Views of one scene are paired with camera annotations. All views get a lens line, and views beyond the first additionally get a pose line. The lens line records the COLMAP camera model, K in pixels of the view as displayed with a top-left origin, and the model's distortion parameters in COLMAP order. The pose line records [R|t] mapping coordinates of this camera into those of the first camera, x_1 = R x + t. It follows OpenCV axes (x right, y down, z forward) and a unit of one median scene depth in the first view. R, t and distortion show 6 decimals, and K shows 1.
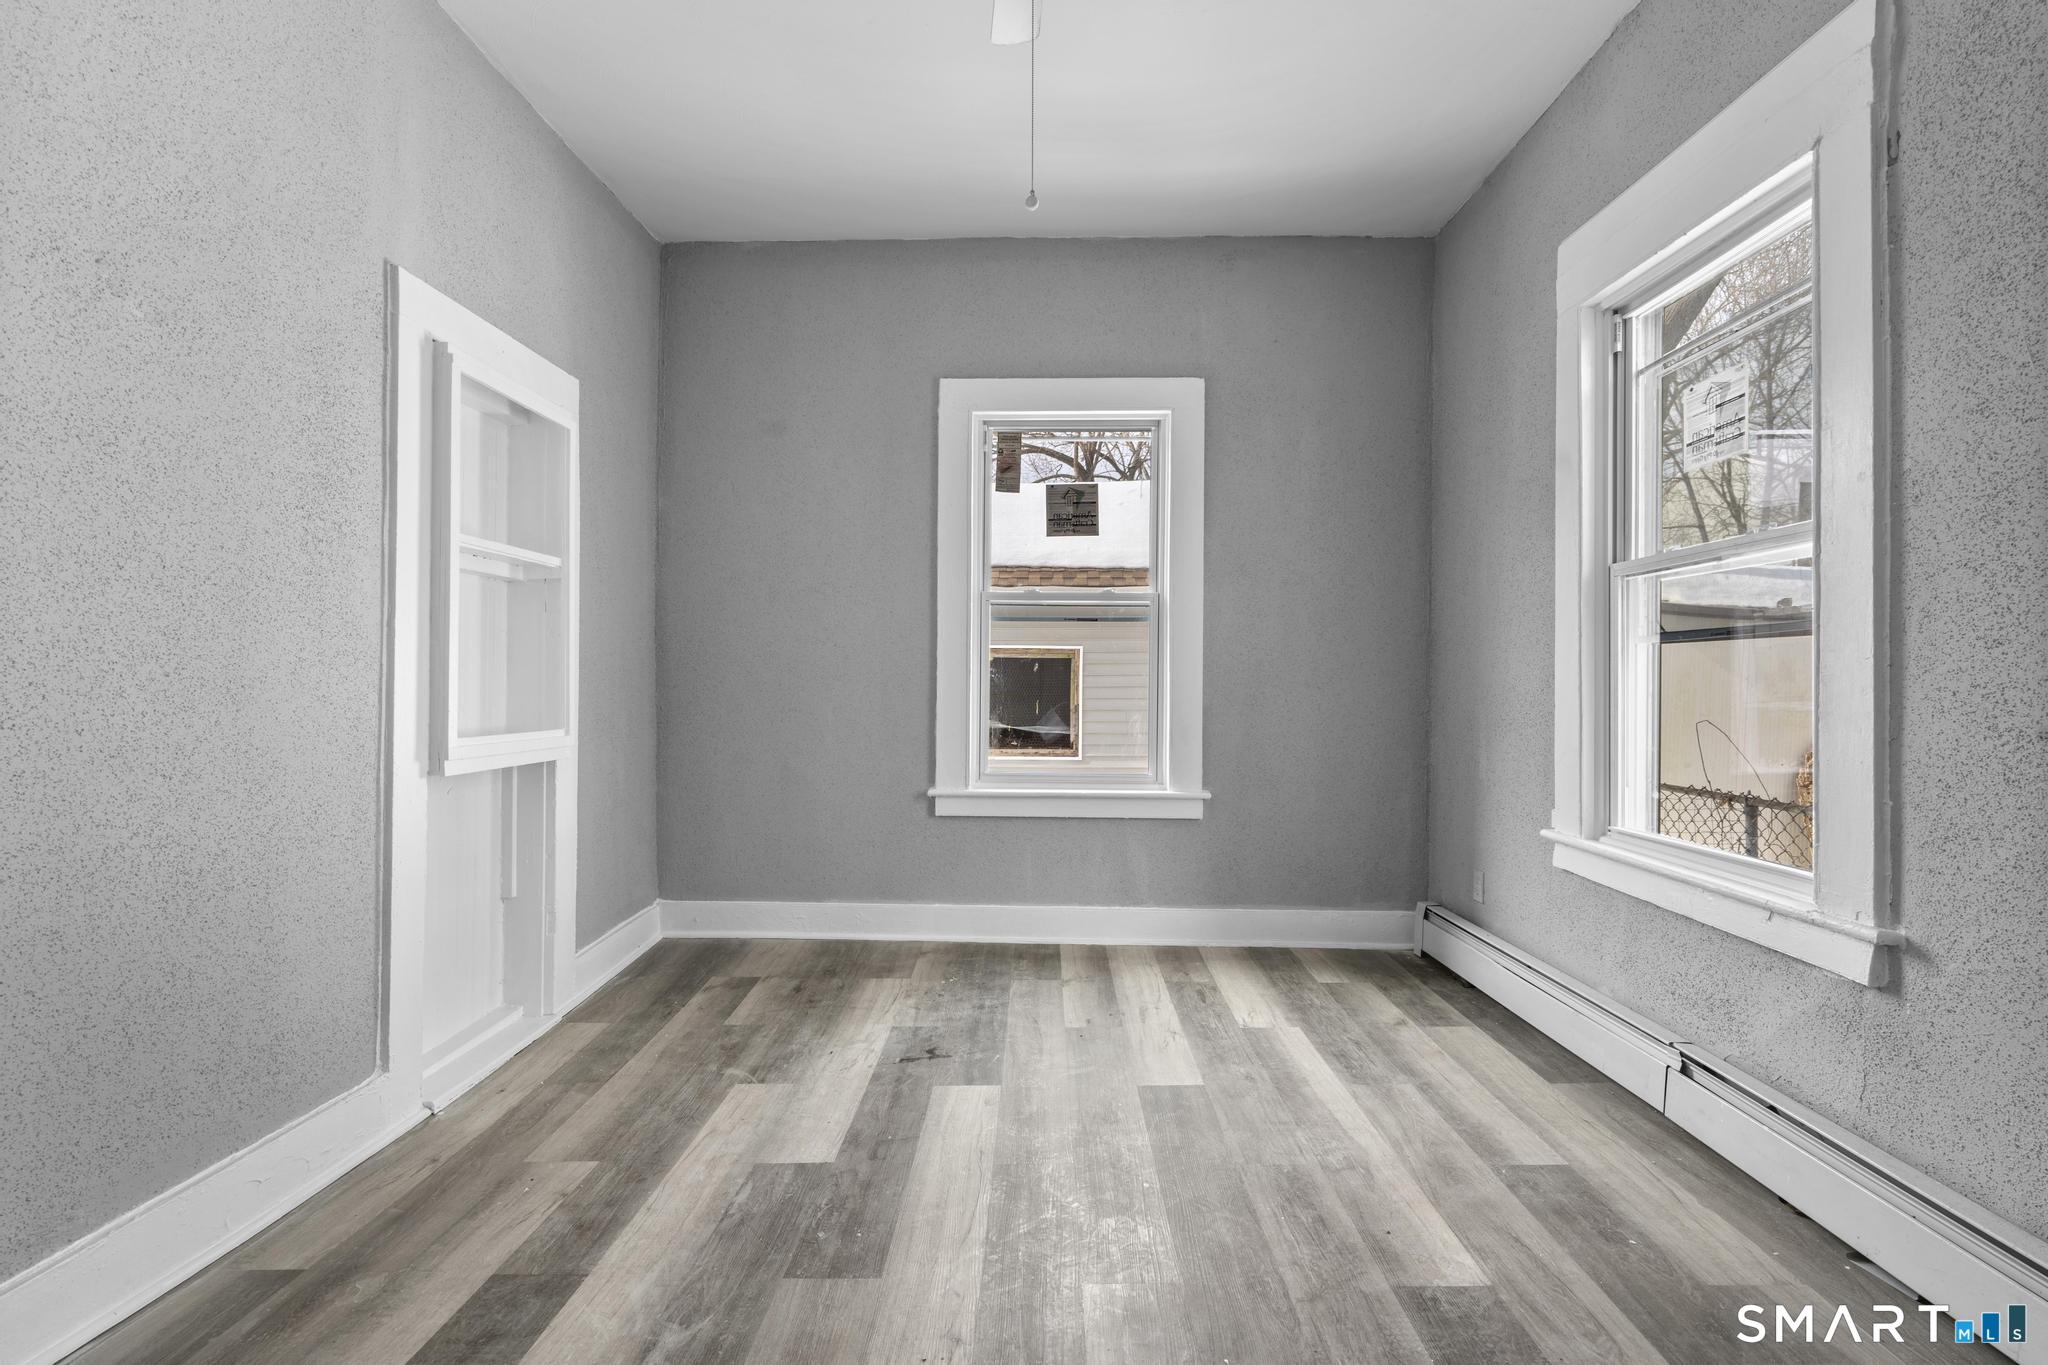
lens RADIAL K [[916.7, 0, 1020.7], [0, 916.7, 687.2], [0, 0, 1]] dist [-0.009587, 0.004657]
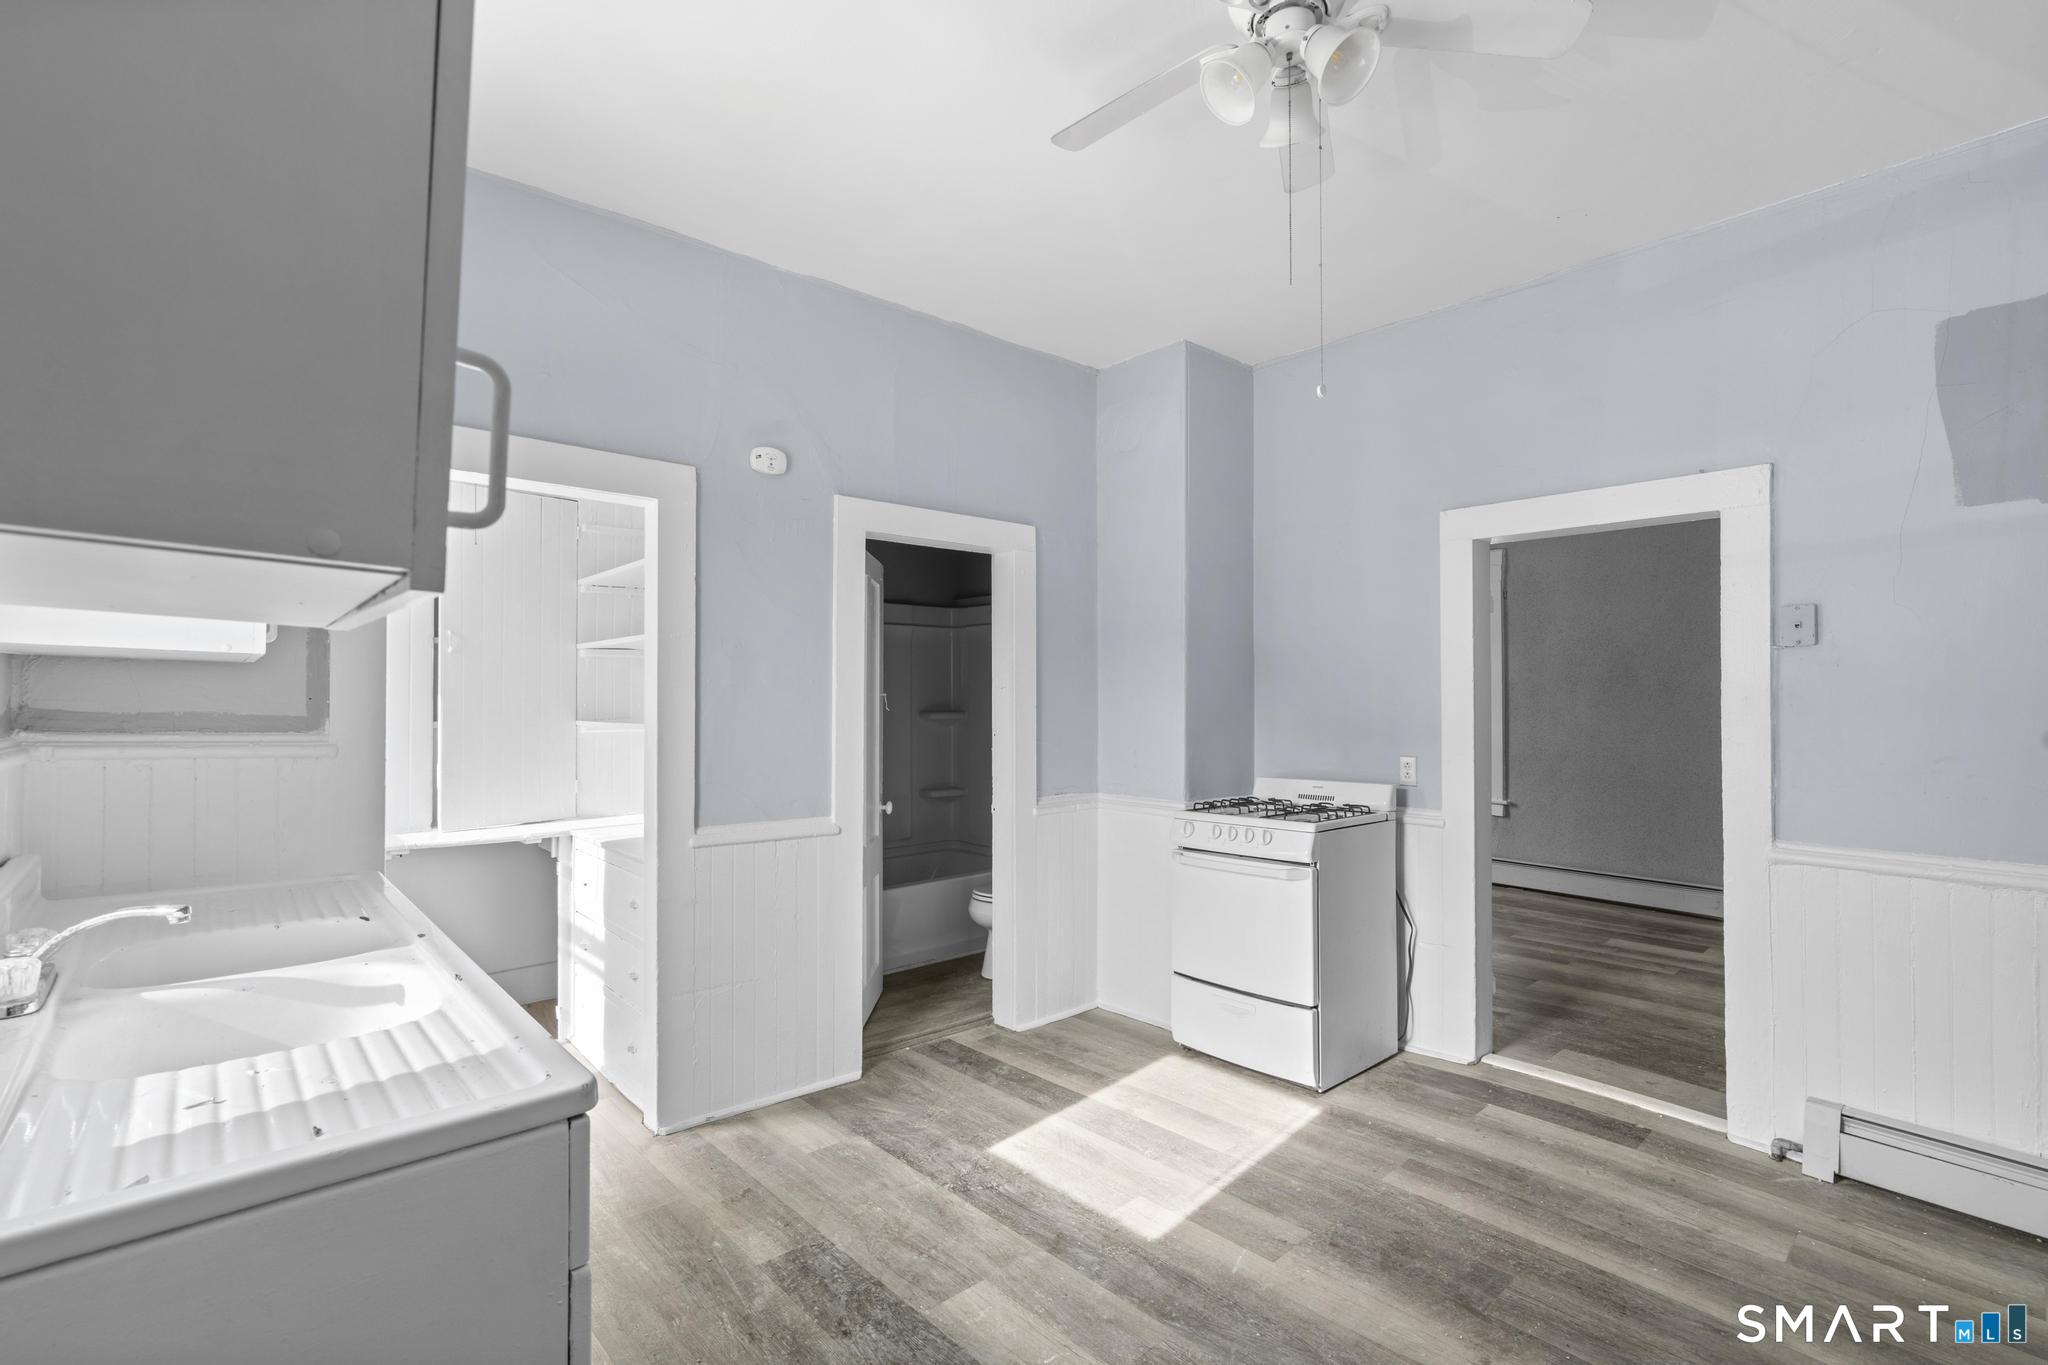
lens RADIAL K [[916.7, 0, 1020.7], [0, 916.7, 687.2], [0, 0, 1]] dist [-0.009587, 0.004657]
pose [[0.691032, 0.005457, 0.722804, -1.894731], [0.002448, 0.999948, -0.009889, -0.103510], [-0.722820, 0.008603, 0.690983, -0.104843]]
